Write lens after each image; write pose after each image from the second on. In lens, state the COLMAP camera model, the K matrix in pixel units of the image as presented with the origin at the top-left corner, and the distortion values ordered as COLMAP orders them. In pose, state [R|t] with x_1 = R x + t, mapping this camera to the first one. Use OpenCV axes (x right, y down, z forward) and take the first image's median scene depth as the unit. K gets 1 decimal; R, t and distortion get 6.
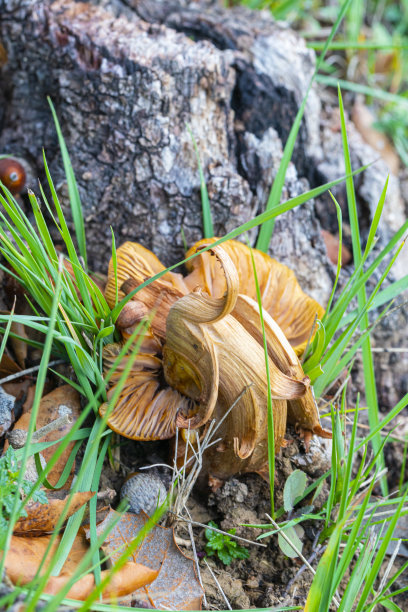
lens RADIAL K [[2664.7, 0, 204.7], [0, 2664.7, 306.3], [0, 0, 1]] dist [0.349615, 0.000000]
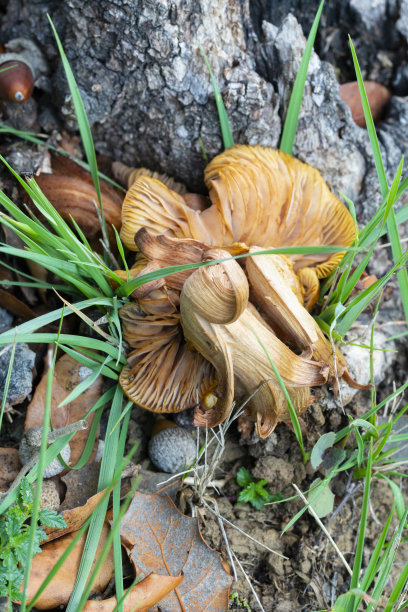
lens RADIAL K [[2664.7, 0, 203.7], [0, 2664.7, 305.9], [0, 0, 1]] dist [0.349615, 0.000000]
pose [[0.996299, -0.044111, -0.073772, 0.060267], [0.066303, 0.940585, 0.333022, -0.289061], [0.054699, -0.336680, 0.940029, 0.087137]]
